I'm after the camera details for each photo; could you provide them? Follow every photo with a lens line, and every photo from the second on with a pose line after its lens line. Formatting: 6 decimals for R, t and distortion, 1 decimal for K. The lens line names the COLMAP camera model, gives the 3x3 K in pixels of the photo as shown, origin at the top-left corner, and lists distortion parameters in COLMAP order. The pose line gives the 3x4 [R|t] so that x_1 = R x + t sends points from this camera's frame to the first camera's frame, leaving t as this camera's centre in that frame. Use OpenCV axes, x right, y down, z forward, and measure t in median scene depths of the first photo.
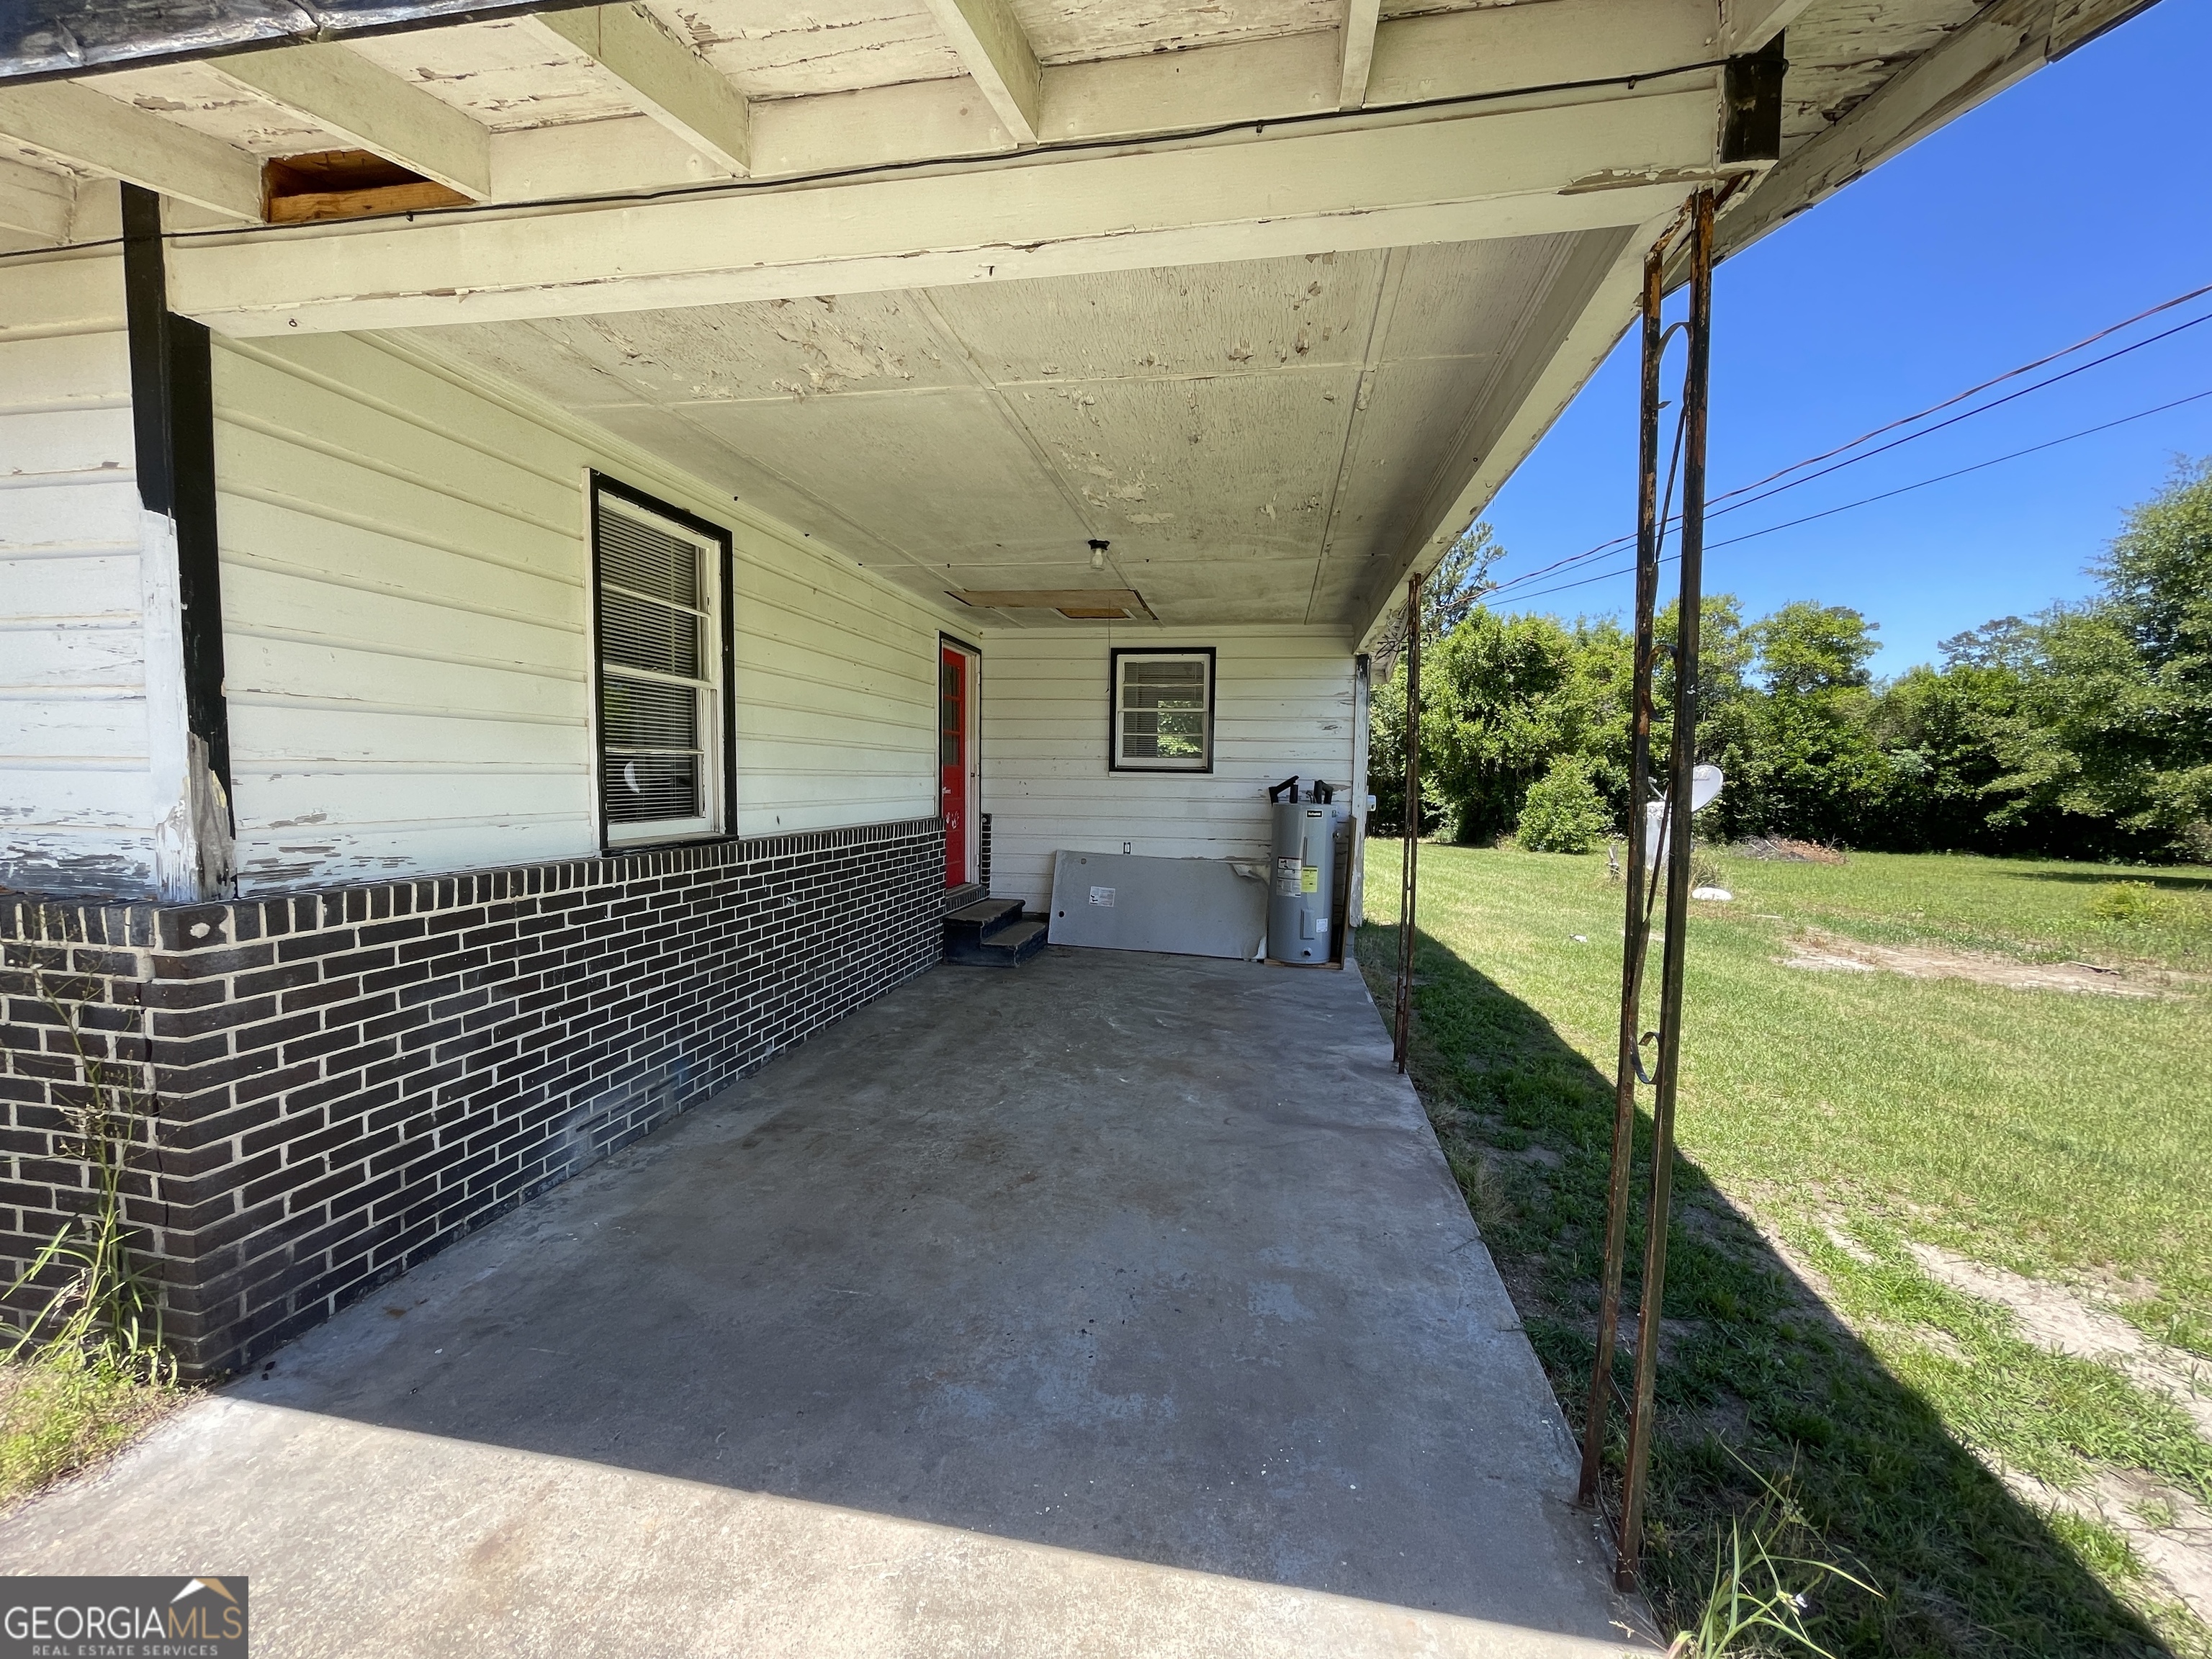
lens RADIAL K [[902.3, 0, 1107.1], [0, 902.3, 830.8], [0, 0, 1]] dist [-0.004053, -0.000311]
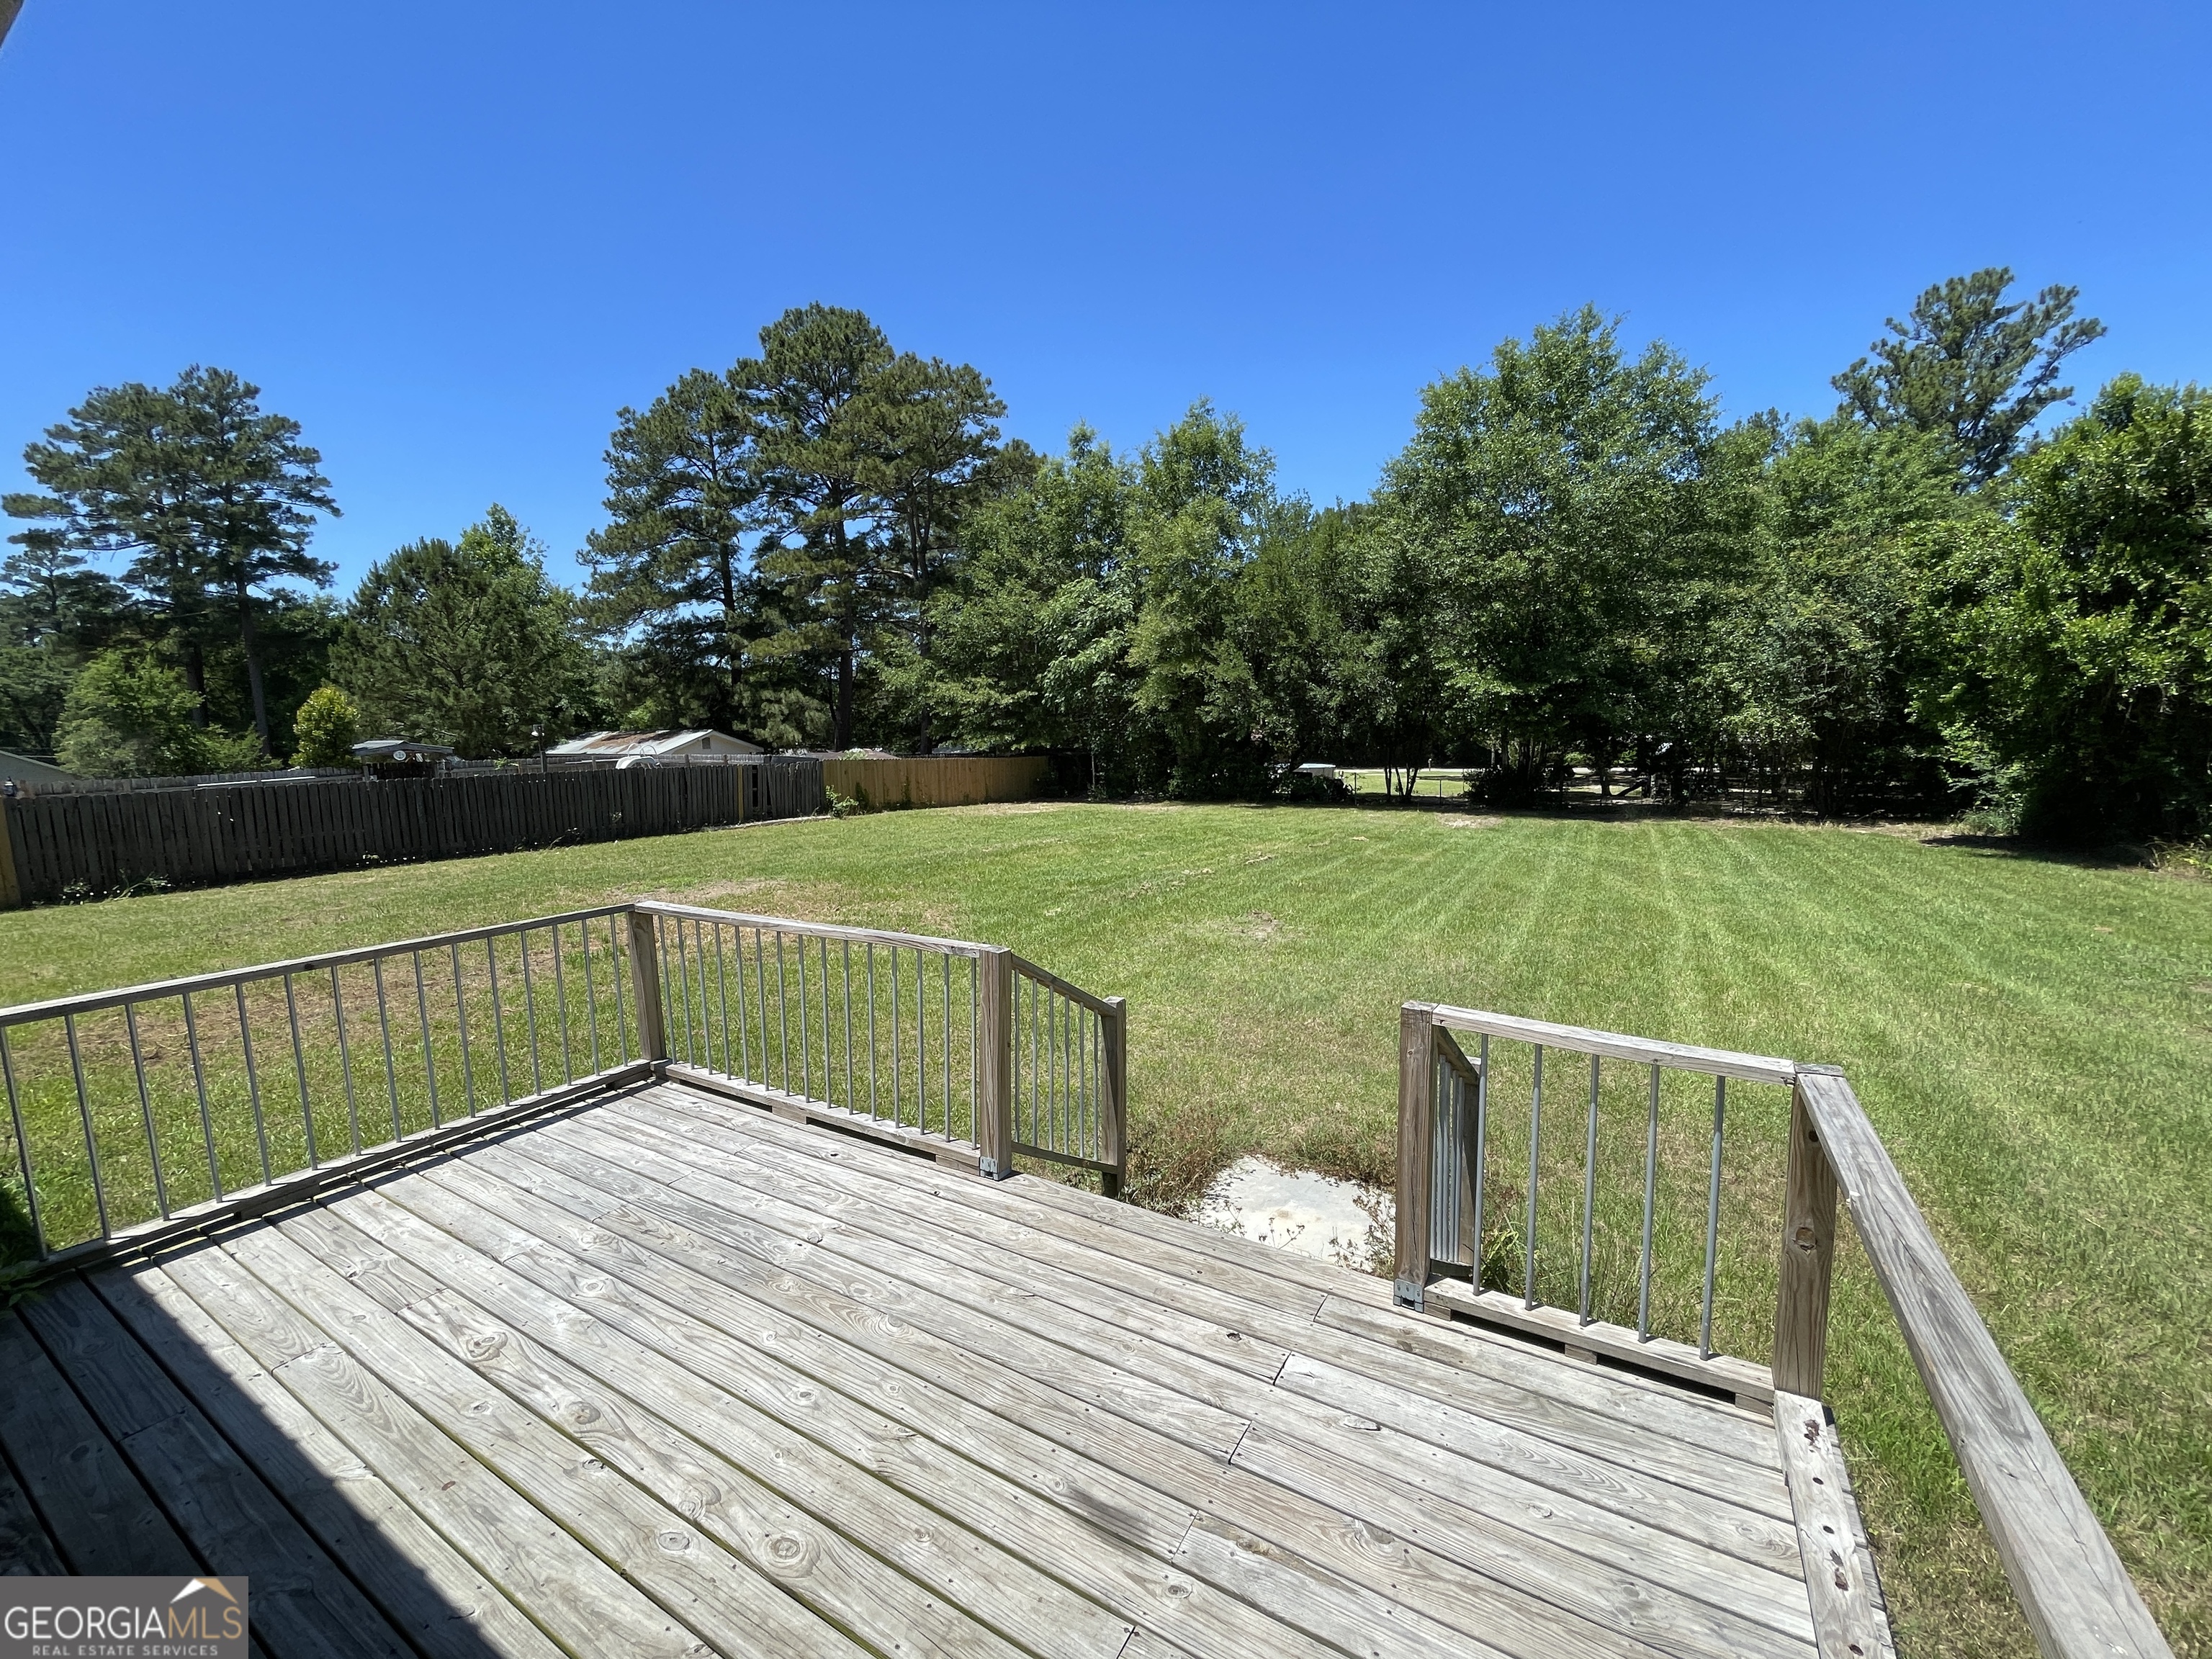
lens RADIAL K [[902.3, 0, 1101.8], [0, 902.3, 834.8], [0, 0, 1]] dist [-0.004053, -0.000311]
pose [[0.932399, 0.009058, -0.361316, 0.069965], [0.016405, 0.997595, 0.067342, -0.041861], [0.361057, -0.068717, 0.930008, 0.331282]]
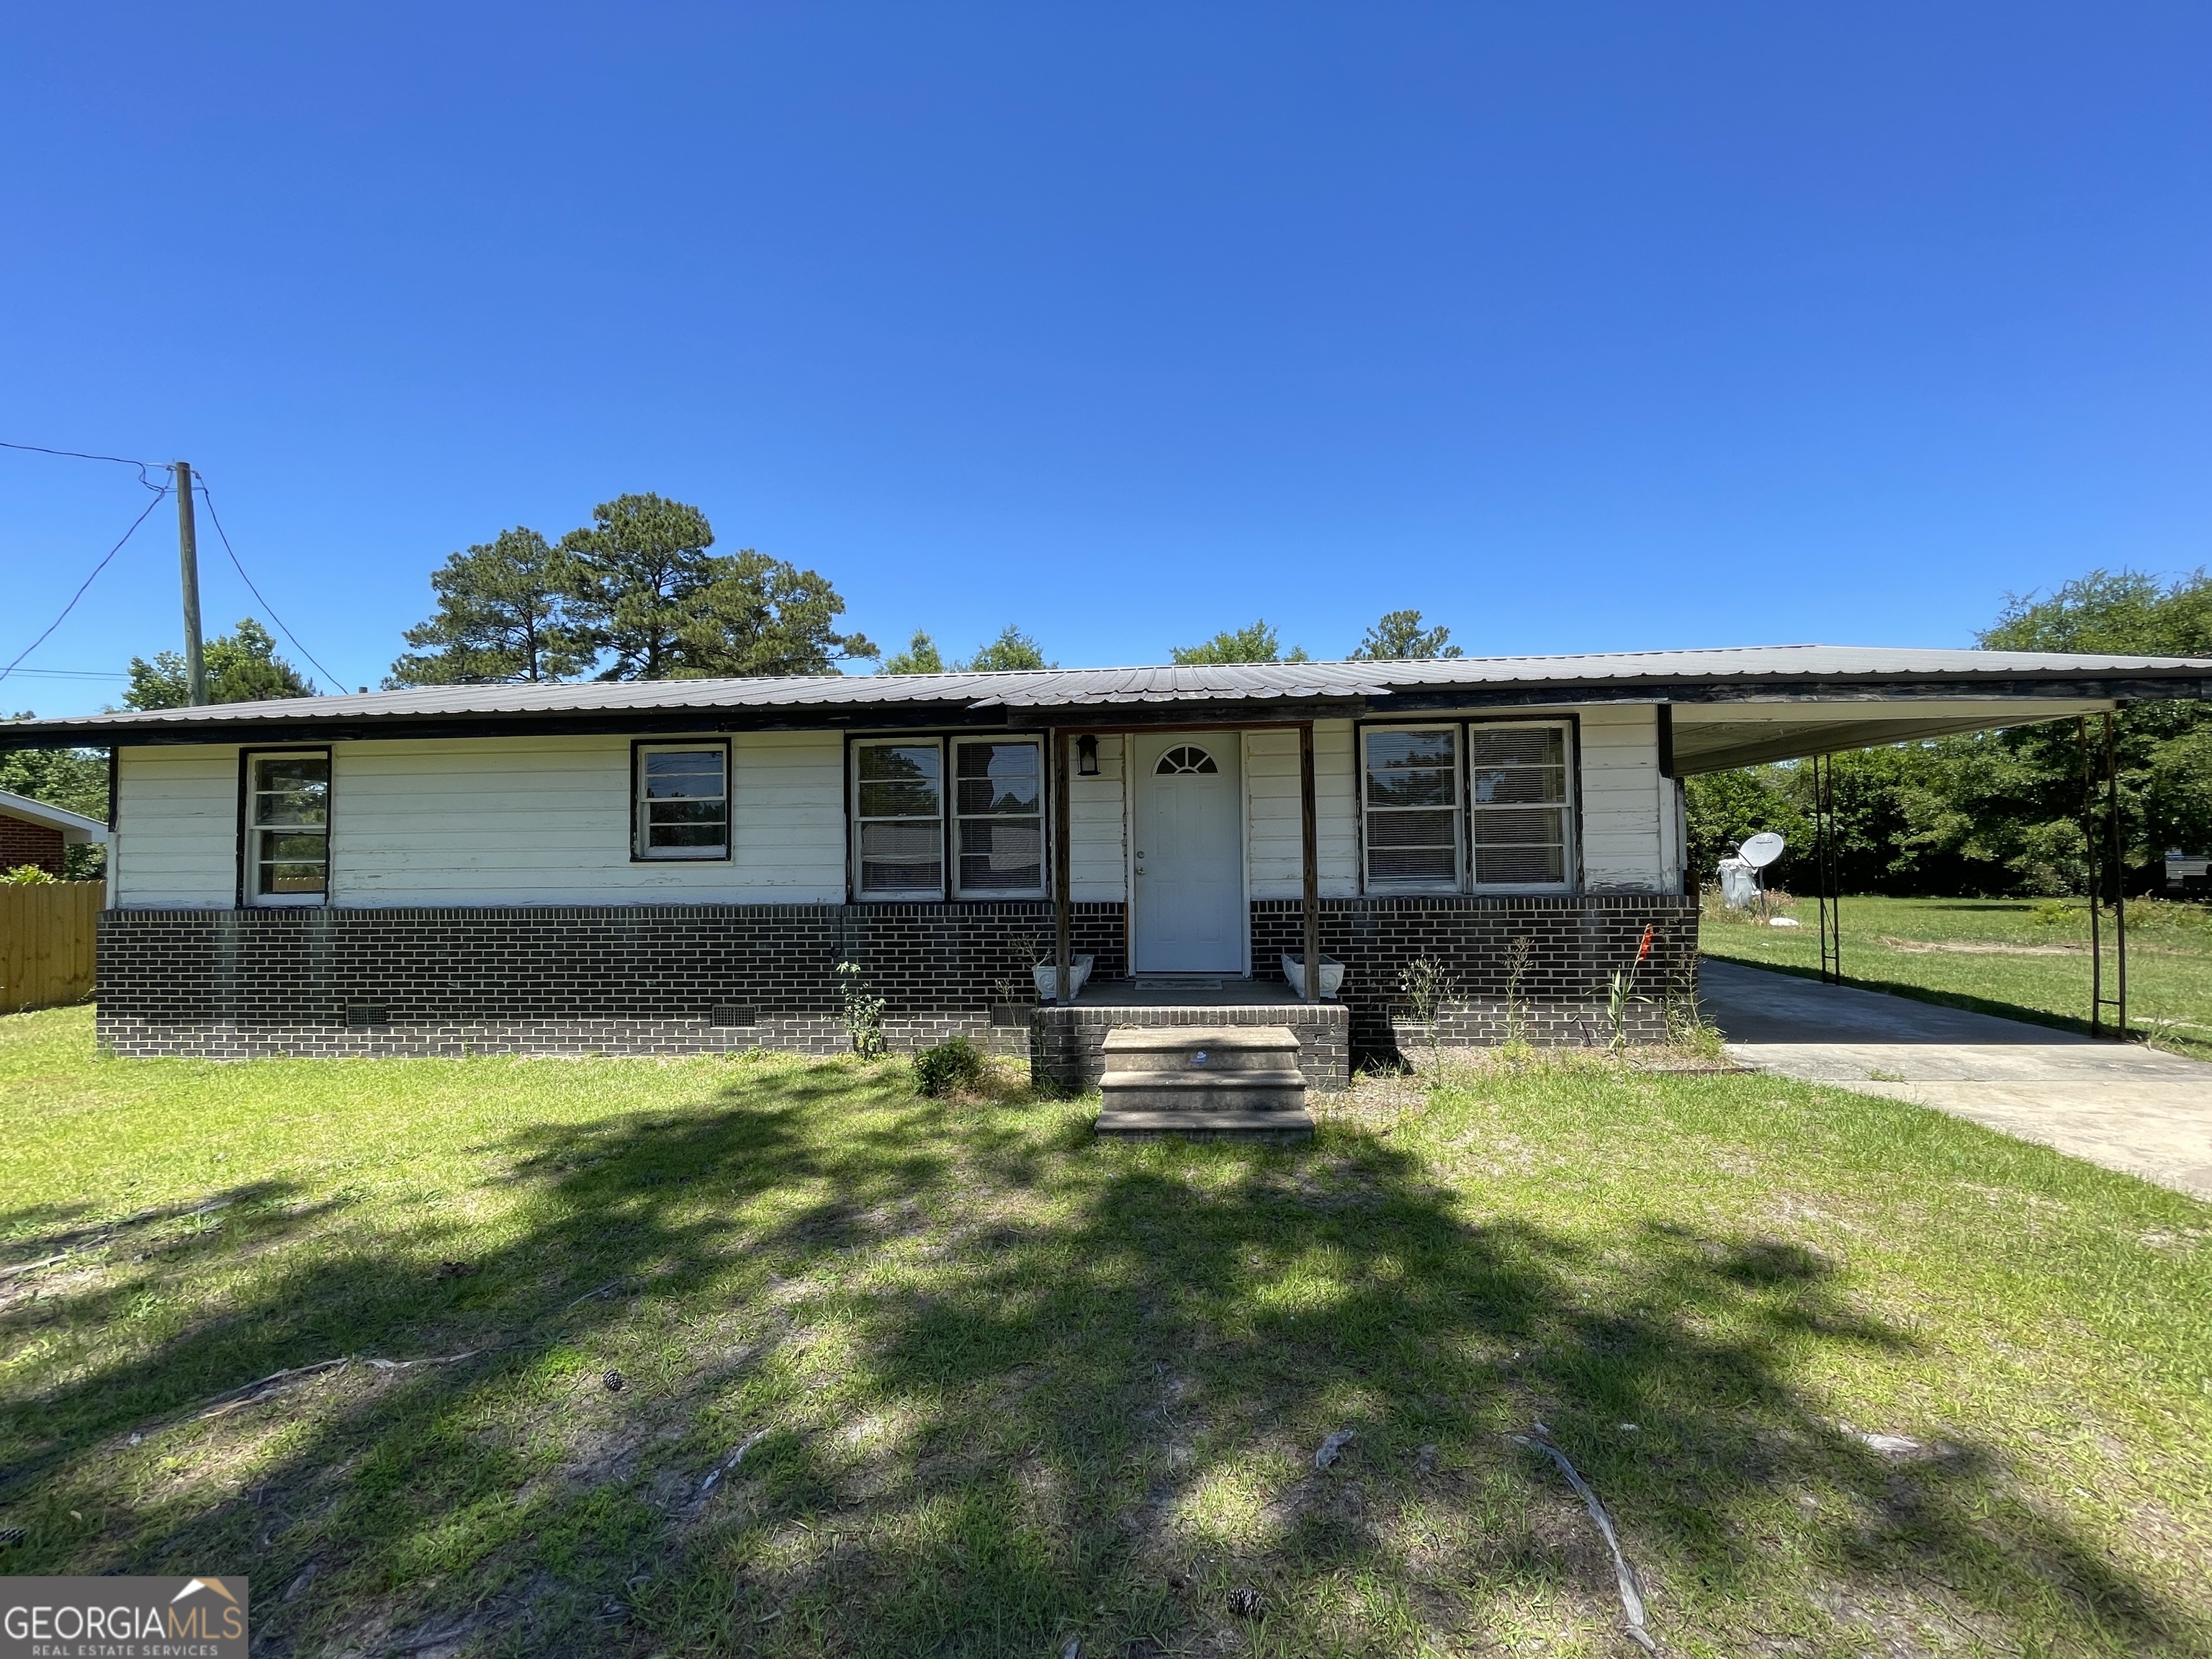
lens RADIAL K [[902.3, 0, 1106.5], [0, 902.3, 838.9], [0, 0, 1]] dist [-0.004053, -0.000311]
pose [[0.994628, -0.030551, 0.098905, -0.242695], [0.038308, 0.996256, -0.077499, 0.003725], [-0.096167, 0.080871, 0.992074, -0.149198]]
